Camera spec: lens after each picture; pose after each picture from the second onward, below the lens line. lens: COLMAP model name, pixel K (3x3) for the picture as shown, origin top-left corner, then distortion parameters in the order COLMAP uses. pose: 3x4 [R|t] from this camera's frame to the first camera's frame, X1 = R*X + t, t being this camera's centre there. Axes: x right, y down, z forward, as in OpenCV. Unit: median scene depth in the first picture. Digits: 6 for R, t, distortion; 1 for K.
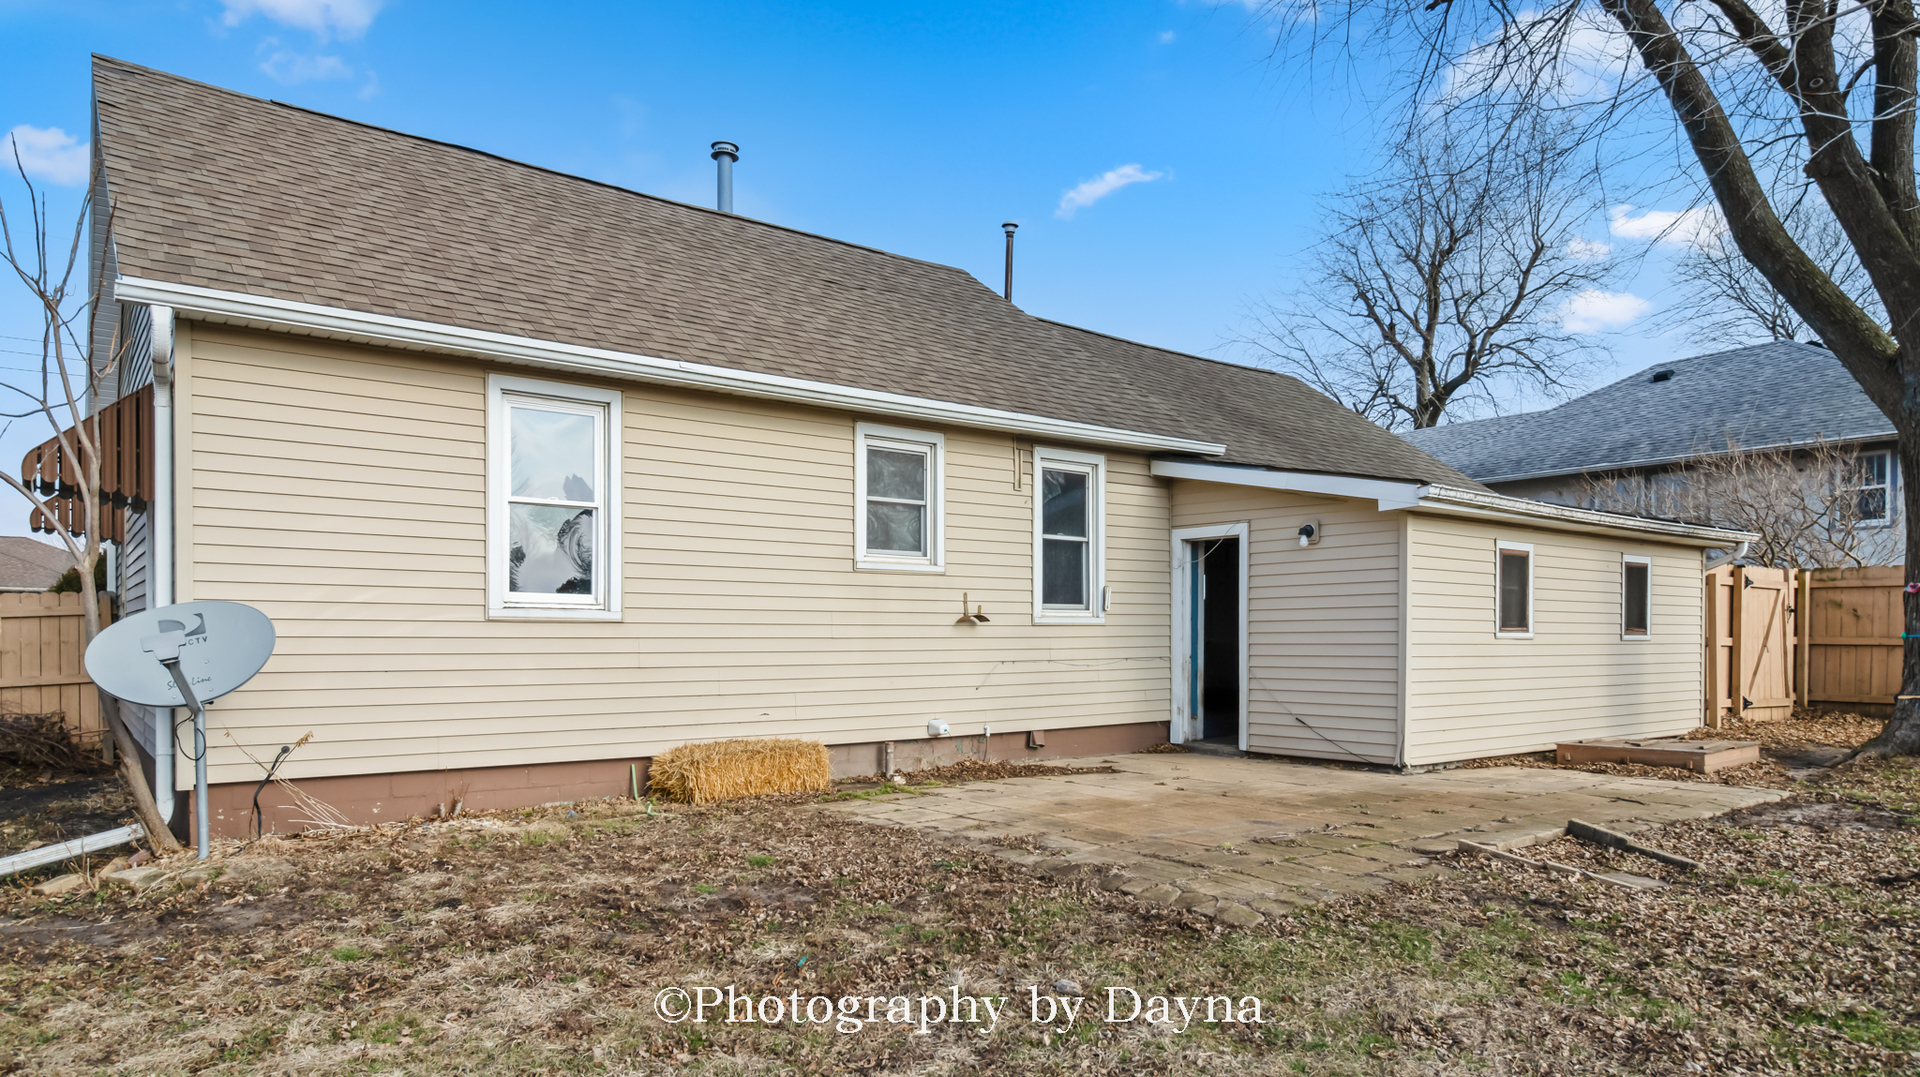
lens RADIAL K [[1366.5, 0, 960.0], [0, 1366.5, 538.5], [0, 0, 1]] dist [-0.002013, -0.001500]
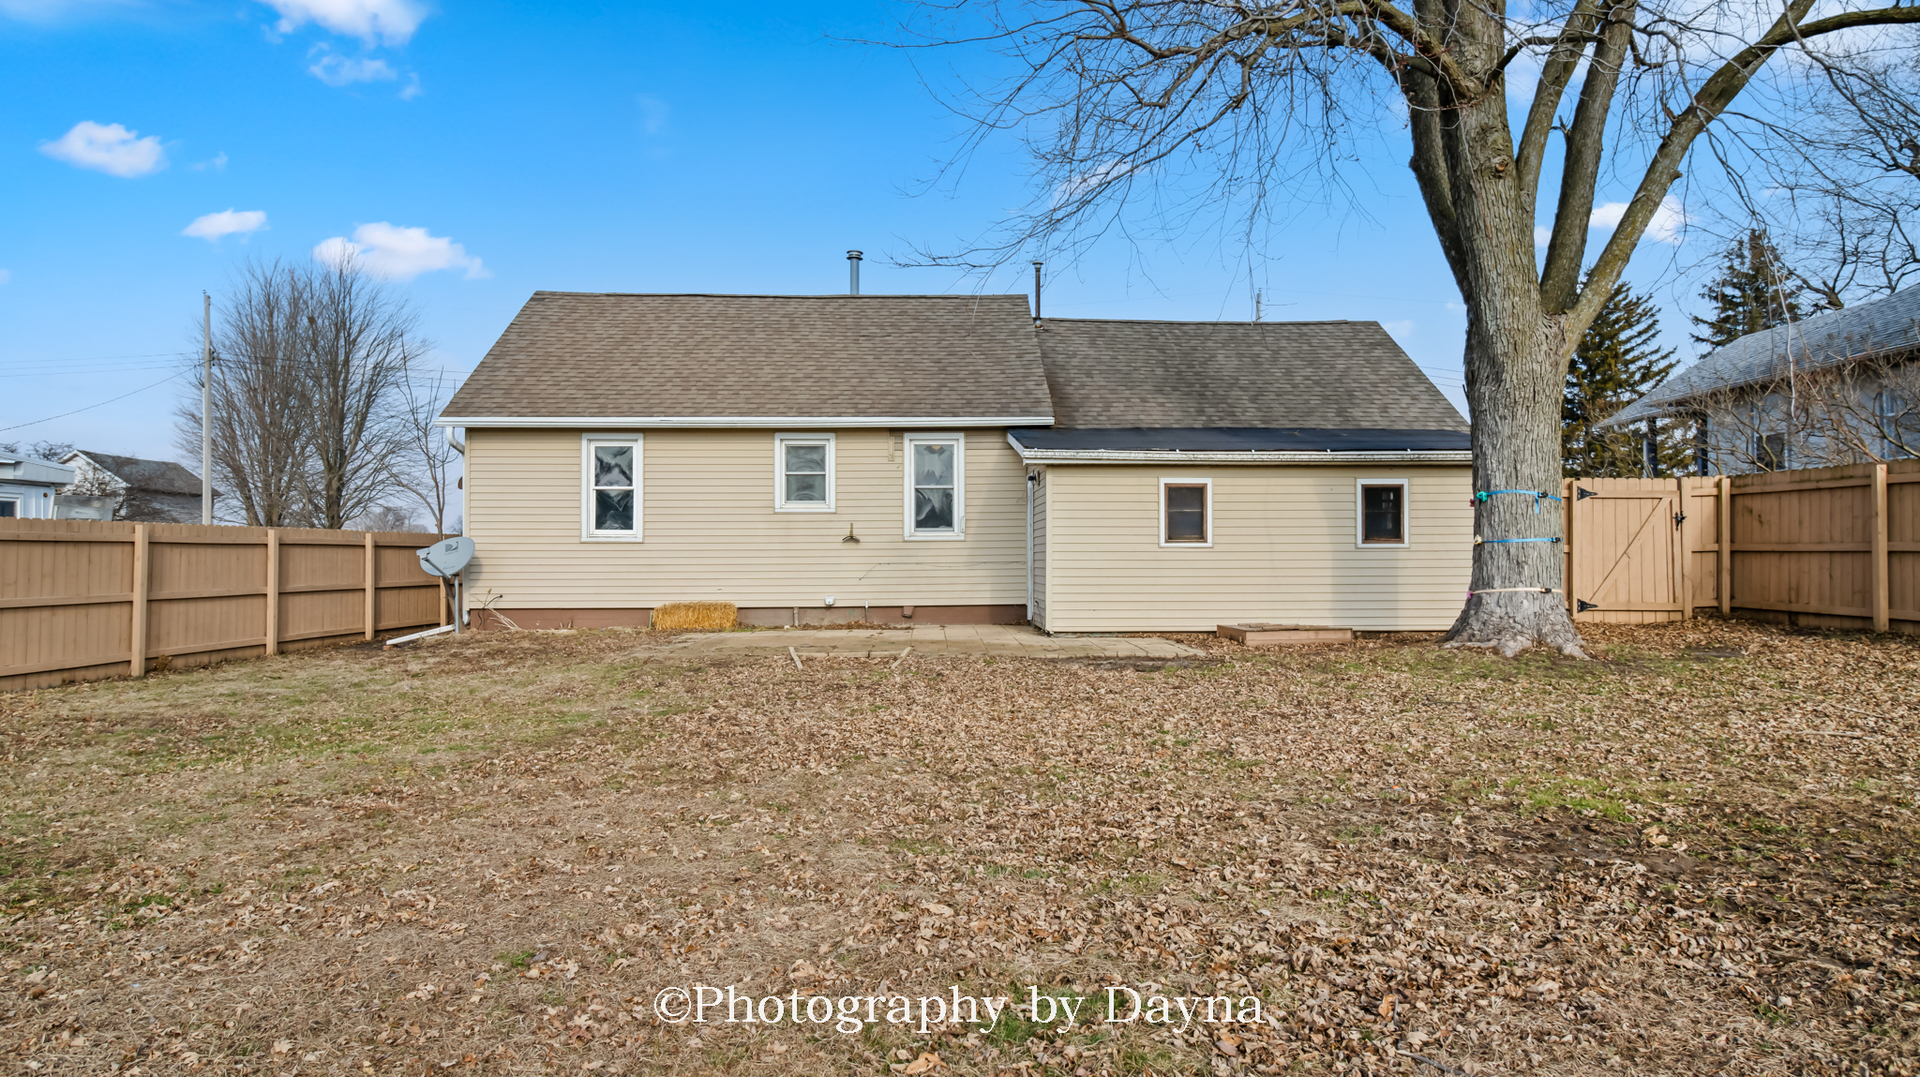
lens RADIAL K [[1366.5, 0, 960.0], [0, 1366.5, 538.5], [0, 0, 1]] dist [-0.002013, -0.001500]
pose [[0.731114, -0.014274, -0.682106, 1.191609], [0.052122, 0.998028, 0.034982, 0.005075], [0.680262, -0.061128, 0.730416, -0.153627]]
